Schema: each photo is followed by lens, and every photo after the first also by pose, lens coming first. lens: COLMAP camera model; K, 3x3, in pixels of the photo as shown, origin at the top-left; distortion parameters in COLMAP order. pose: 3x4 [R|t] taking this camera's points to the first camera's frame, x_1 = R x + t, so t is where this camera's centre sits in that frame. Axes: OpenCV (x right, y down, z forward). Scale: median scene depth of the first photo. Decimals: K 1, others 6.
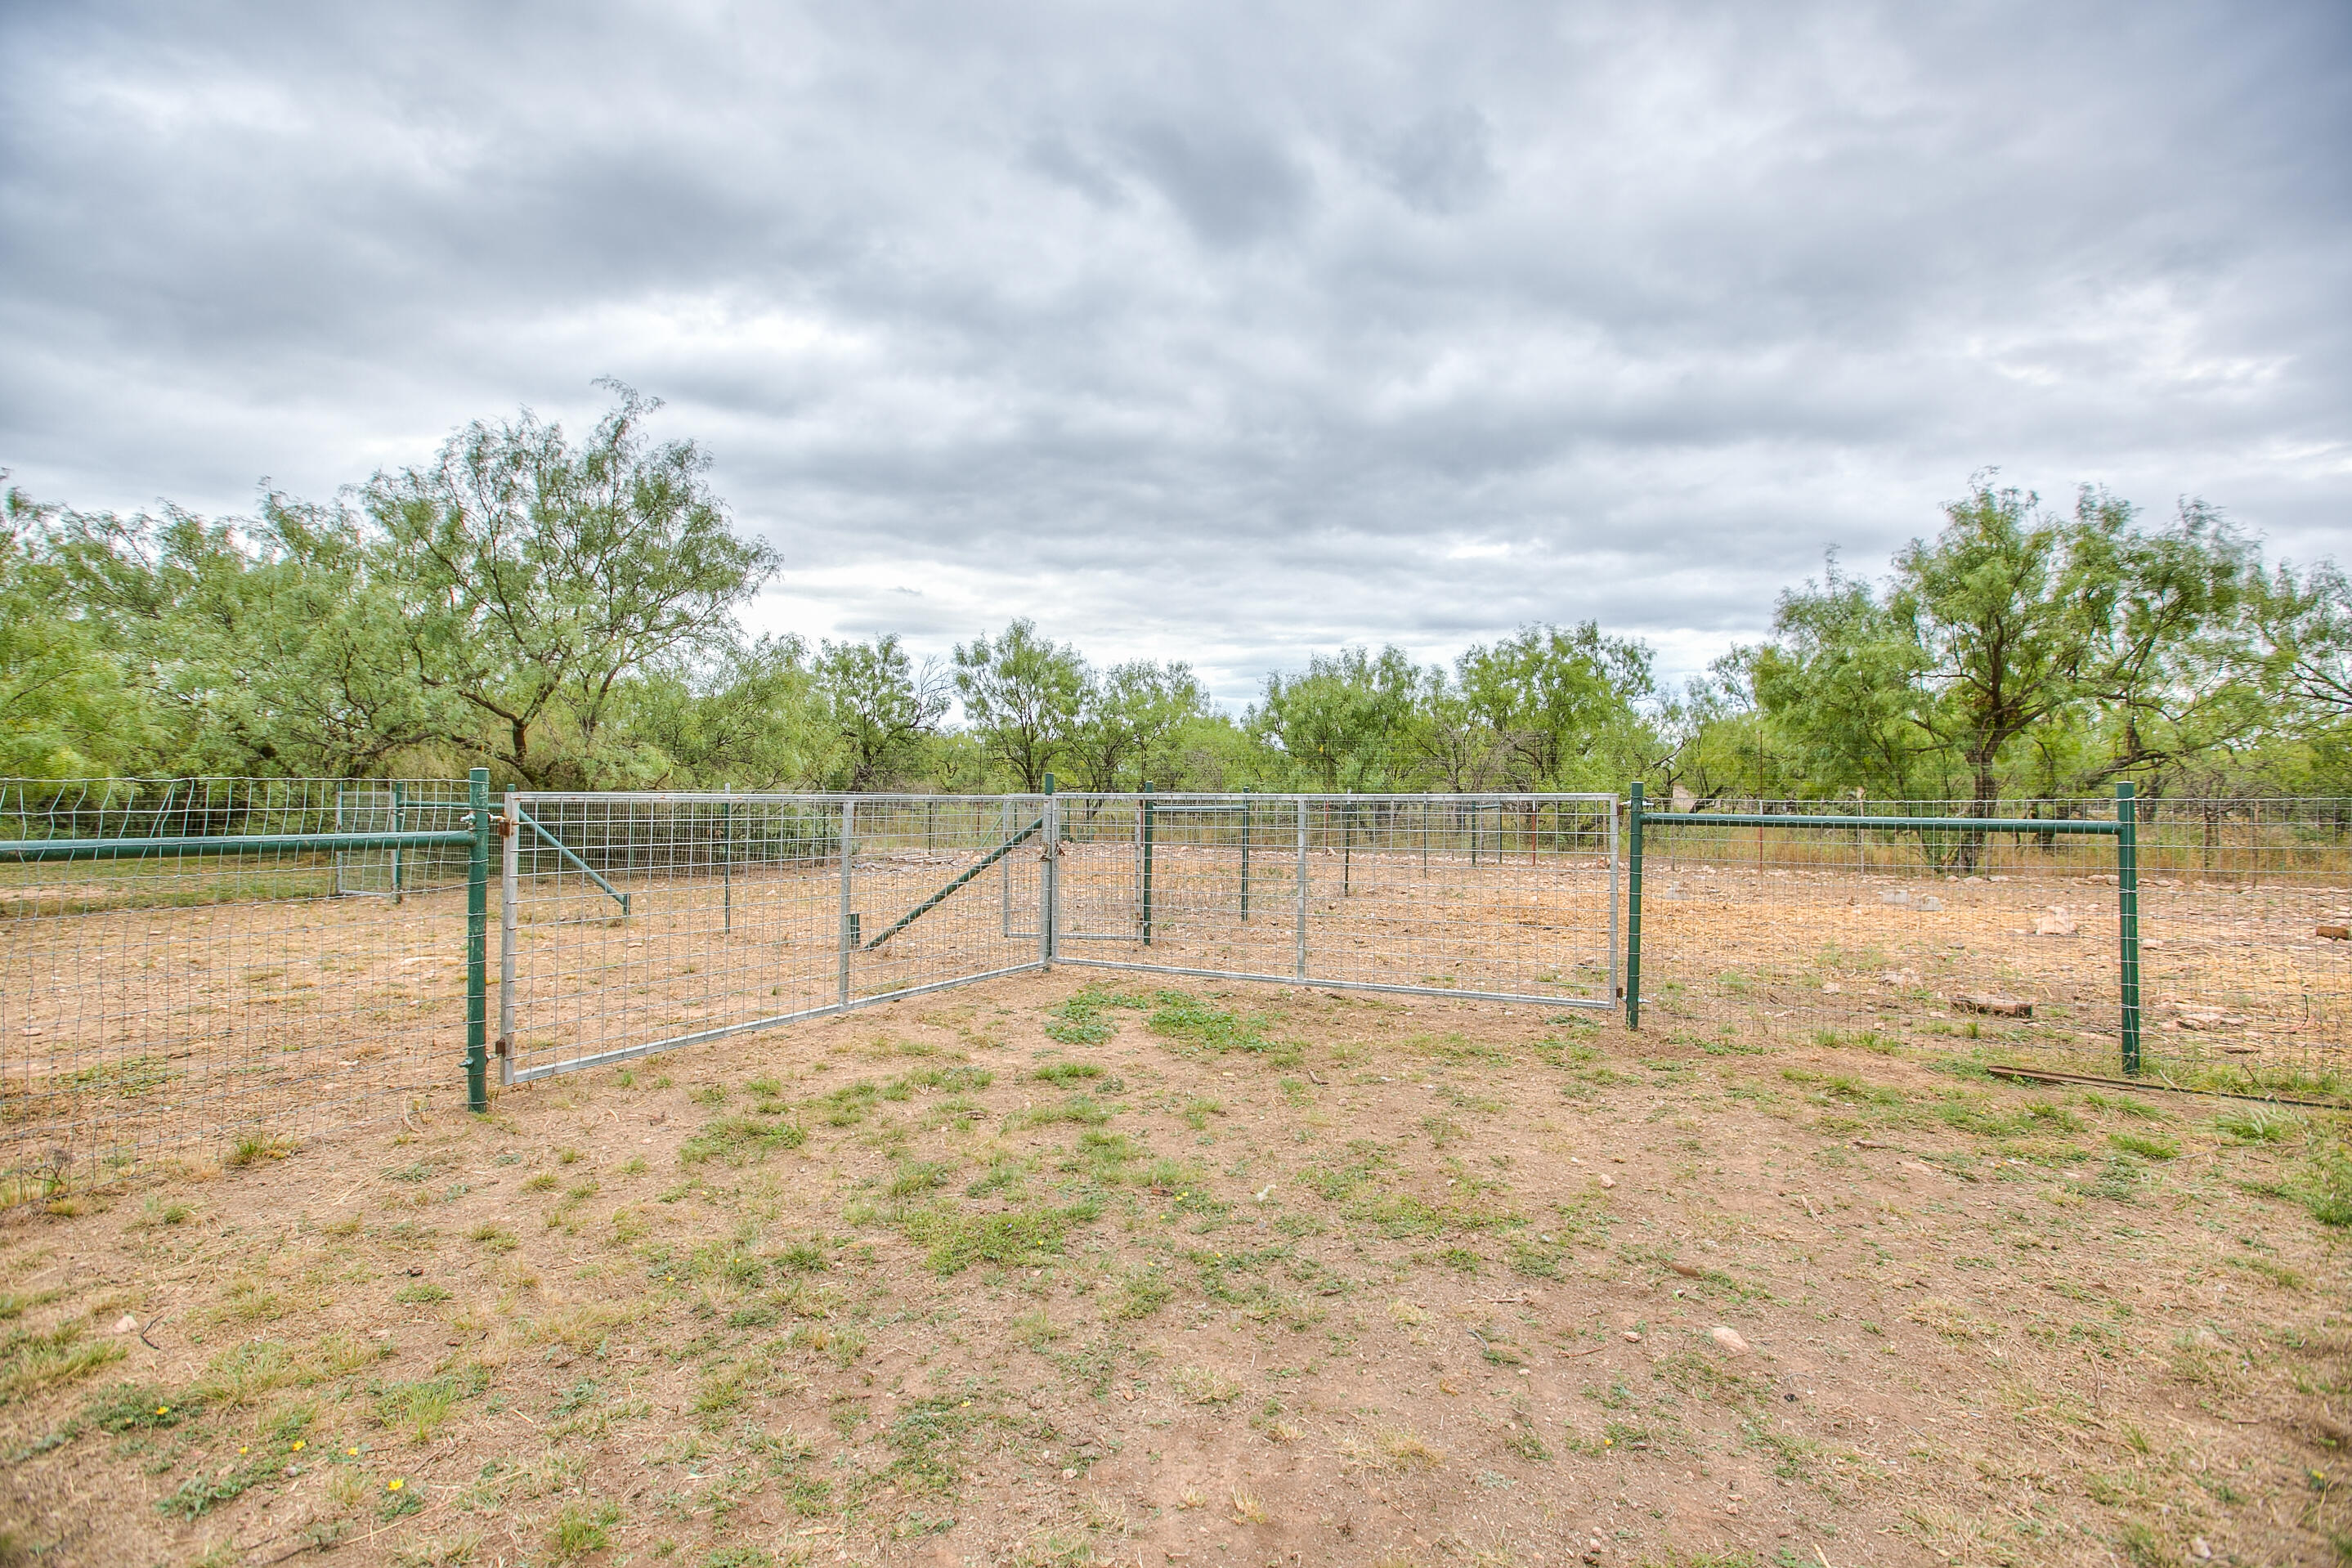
lens RADIAL K [[1070.2, 0, 1170.5], [0, 1070.2, 778.7], [0, 0, 1]] dist [-0.000947, 0.000316]
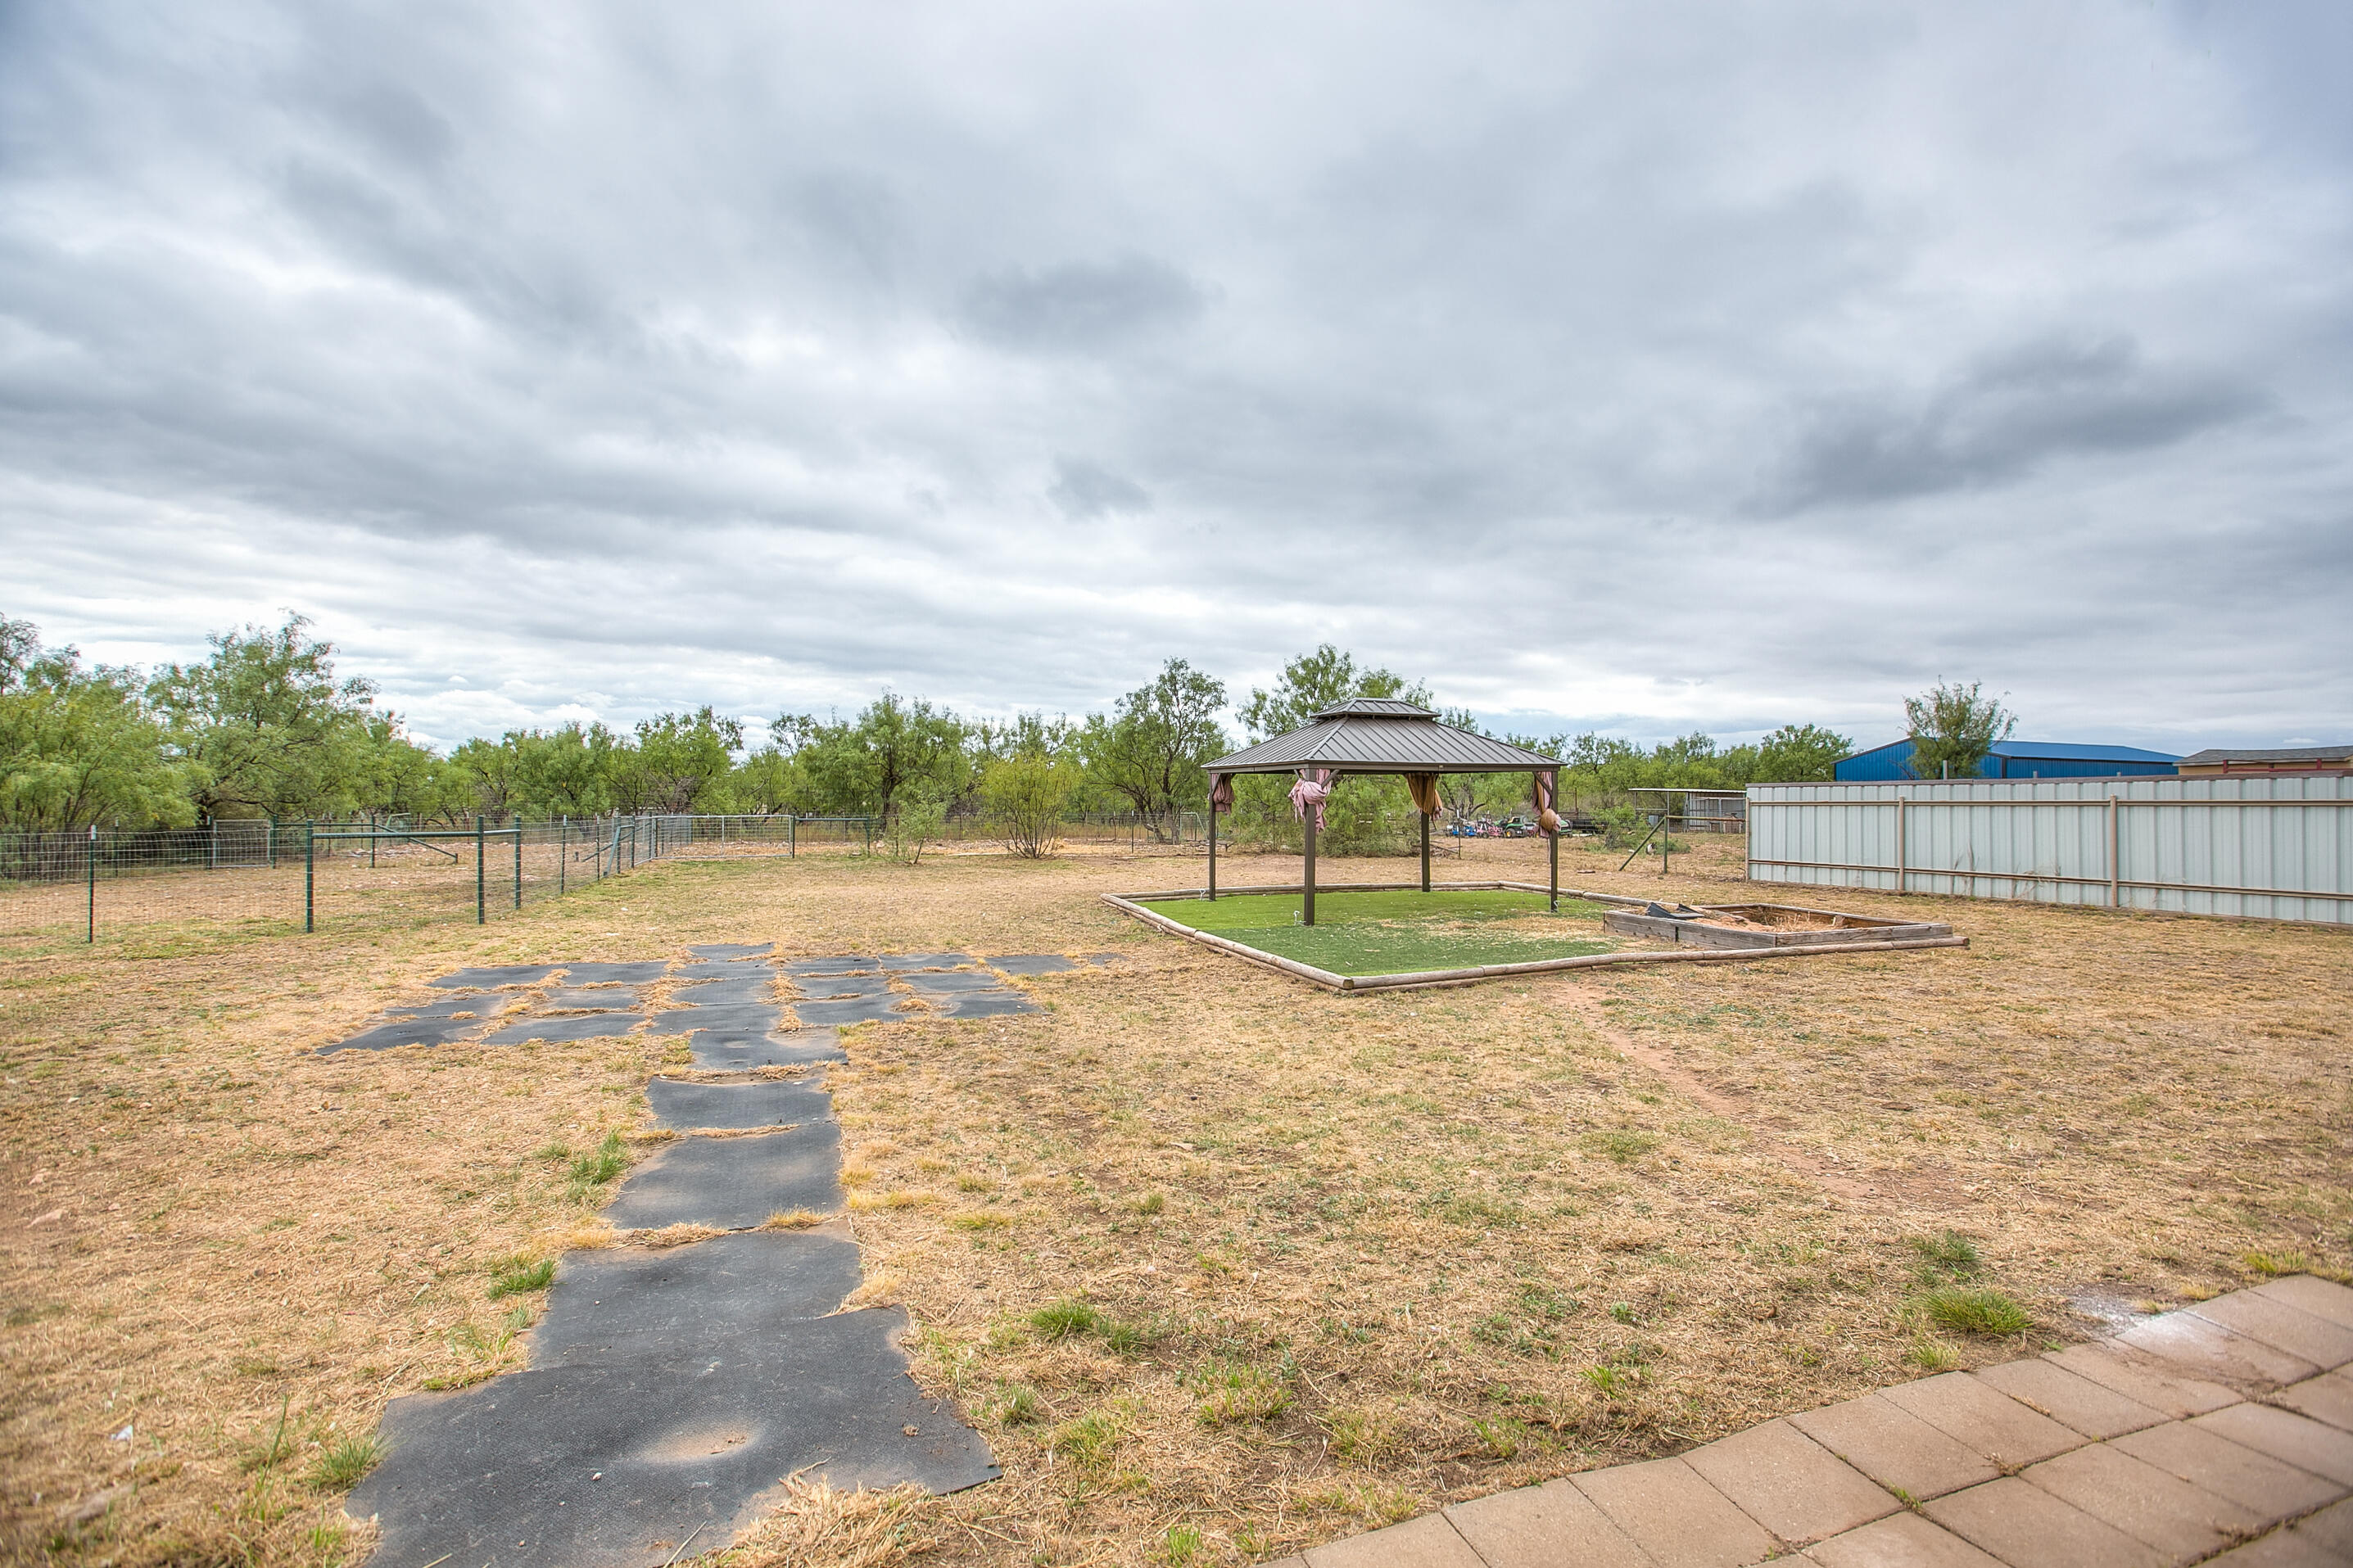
lens RADIAL K [[1070.5, 0, 1178.3], [0, 1070.5, 782.3], [0, 0, 1]] dist [-0.000947, 0.000316]
pose [[0.656420, 0.013633, 0.754272, -0.709232], [-0.007589, 0.999905, -0.011468, -0.027076], [-0.754357, 0.001804, 0.656462, -1.199562]]
